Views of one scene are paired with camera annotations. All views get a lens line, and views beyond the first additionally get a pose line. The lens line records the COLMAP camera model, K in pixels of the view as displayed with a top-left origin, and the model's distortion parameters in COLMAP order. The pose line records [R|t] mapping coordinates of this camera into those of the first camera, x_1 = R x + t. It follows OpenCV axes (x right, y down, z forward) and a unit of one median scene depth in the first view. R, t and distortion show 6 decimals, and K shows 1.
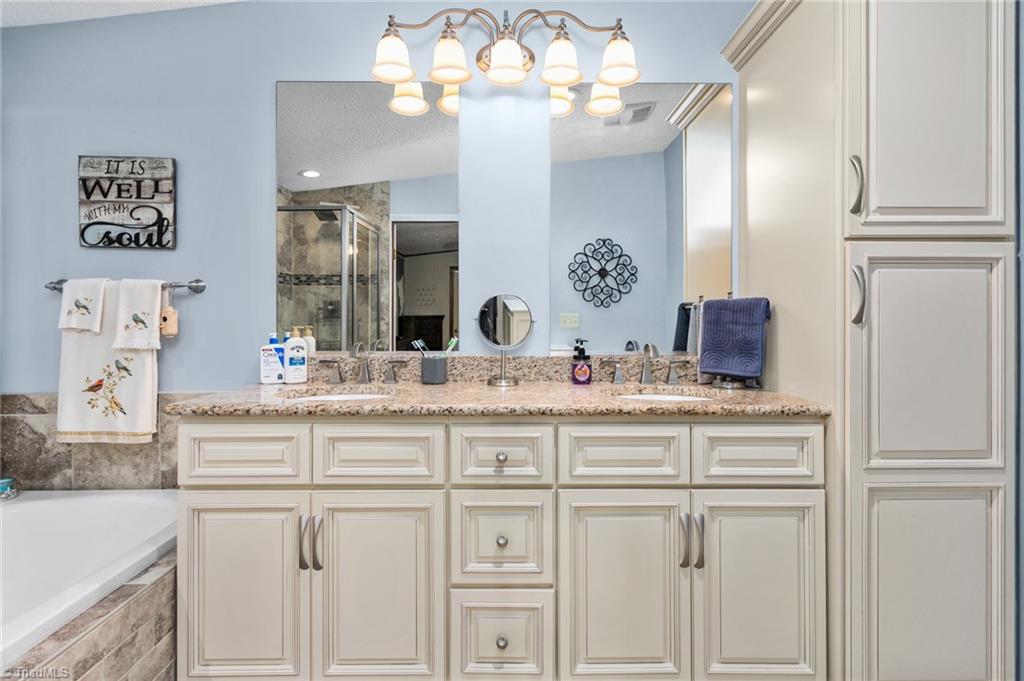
lens RADIAL K [[487.4, 0, 528.5], [0, 487.4, 316.3], [0, 0, 1]] dist [-0.005355, 0.003801]
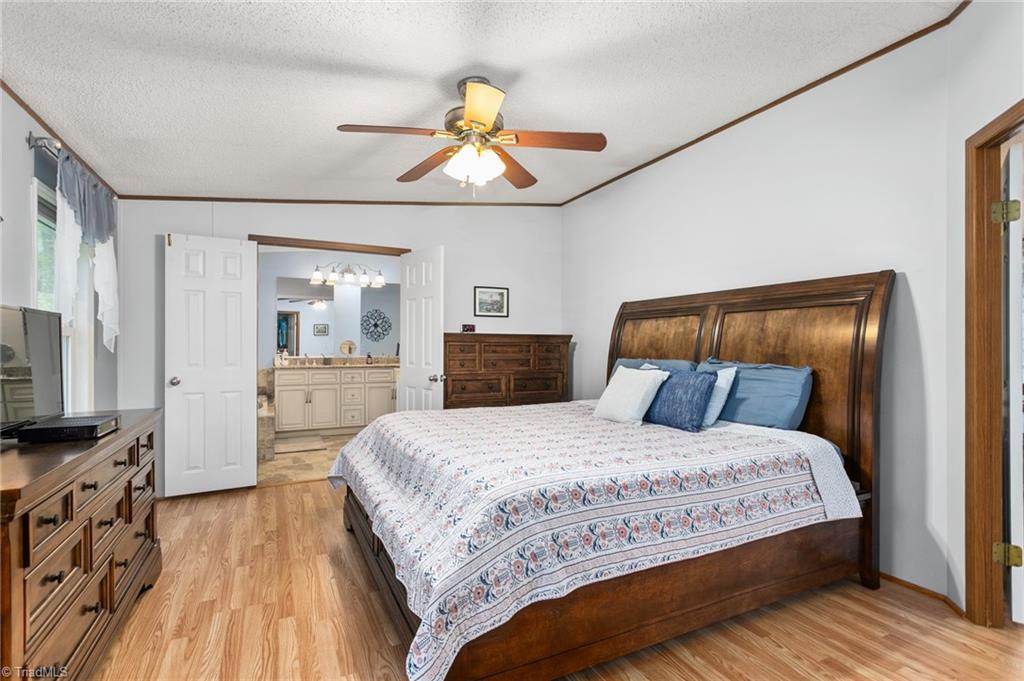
lens RADIAL K [[487.4, 0, 512.6], [0, 487.4, 344.9], [0, 0, 1]] dist [-0.005355, 0.003801]
pose [[0.911845, 0.002095, 0.410529, -0.445522], [-0.003262, 0.999992, 0.002142, -0.020908], [-0.410522, -0.003293, 0.911845, -2.997525]]
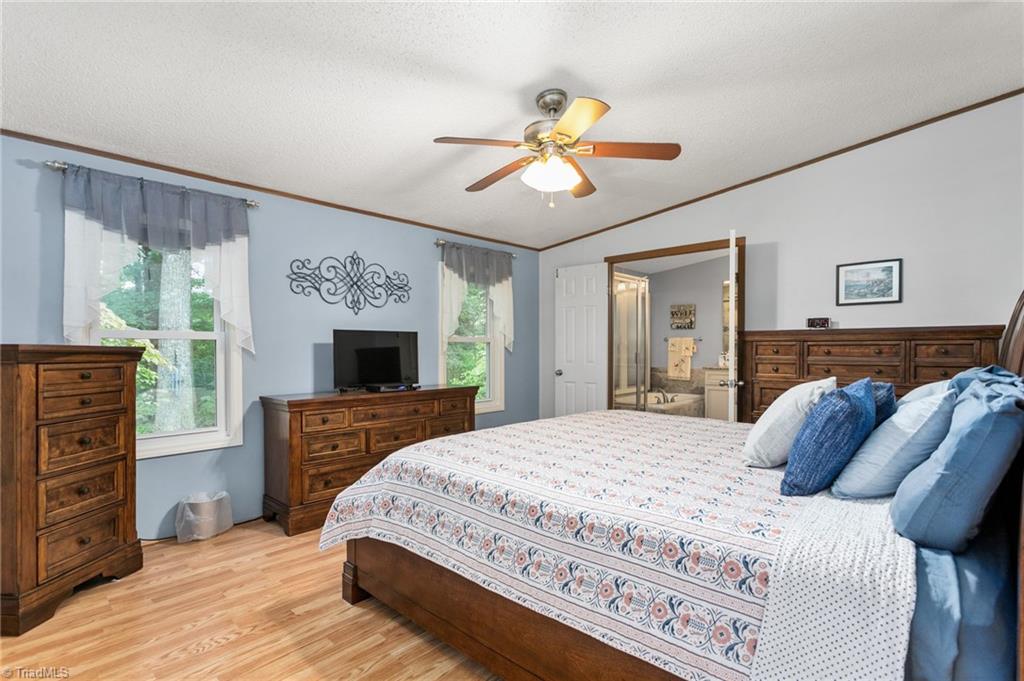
lens RADIAL K [[487.4, 0, 510.2], [0, 487.4, 346.2], [0, 0, 1]] dist [-0.005355, 0.003801]
pose [[0.713682, -0.000226, -0.700470, 0.913516], [0.000088, 1.000000, -0.000233, -0.009345], [0.700470, 0.000105, 0.713682, -2.776925]]
